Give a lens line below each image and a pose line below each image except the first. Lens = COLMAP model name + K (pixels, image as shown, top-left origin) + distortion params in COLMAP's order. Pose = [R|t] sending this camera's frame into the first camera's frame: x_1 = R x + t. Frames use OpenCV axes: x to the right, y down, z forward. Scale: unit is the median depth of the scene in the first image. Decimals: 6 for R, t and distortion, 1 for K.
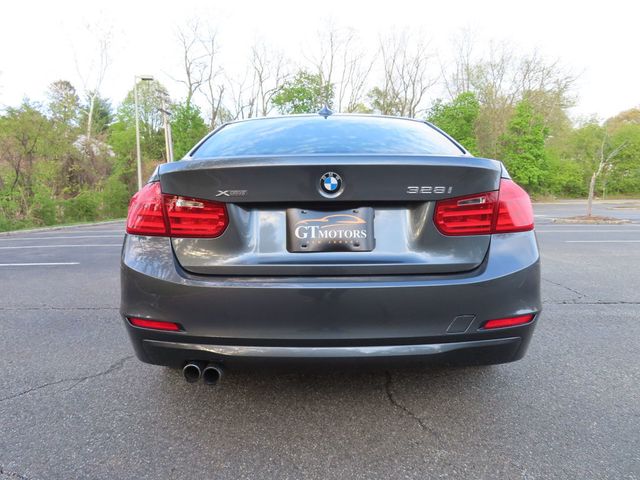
lens RADIAL K [[458.2, 0, 316.9], [0, 458.2, 242.5], [0, 0, 1]] dist [-0.014535, 0.007159]
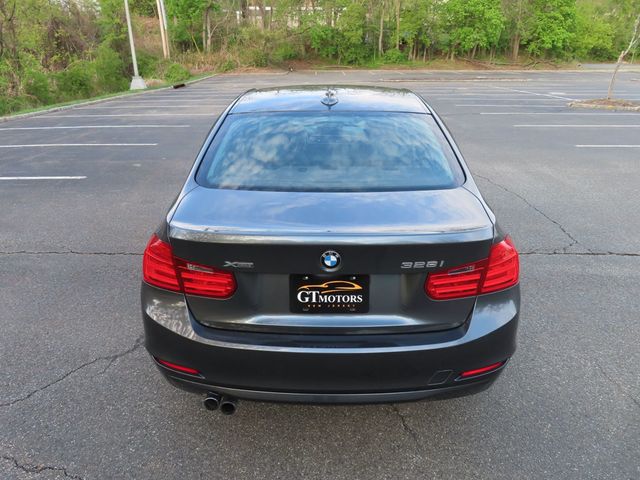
lens RADIAL K [[458.2, 0, 316.9], [0, 458.2, 242.5], [0, 0, 1]] dist [-0.014535, 0.007159]
pose [[0.999910, 0.010283, -0.008572, 0.005761], [-0.007388, 0.957825, 0.287256, -0.388446], [0.011165, -0.287167, 0.957816, -0.014610]]
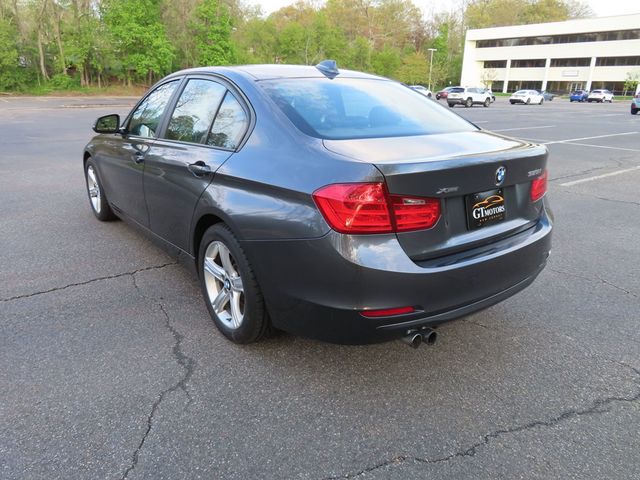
lens RADIAL K [[458.2, 0, 316.9], [0, 458.2, 242.5], [0, 0, 1]] dist [-0.014535, 0.007159]
pose [[0.790244, -0.180488, 0.585609, -0.964741], [0.040890, 0.969042, 0.243486, -0.229285], [-0.611426, -0.168468, 0.773160, 0.226064]]
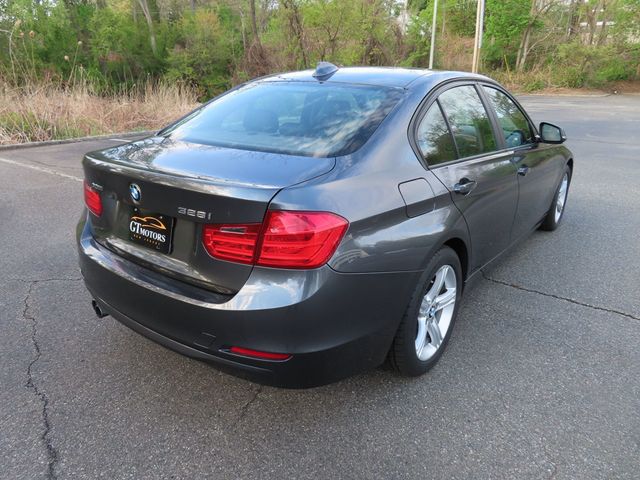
lens RADIAL K [[458.2, 0, 316.9], [0, 458.2, 242.5], [0, 0, 1]] dist [-0.014535, 0.007159]
pose [[0.793547, 0.222717, -0.566286, 0.884020], [-0.073837, 0.958979, 0.273692, -0.293397], [0.604012, -0.175374, 0.777440, 0.286092]]
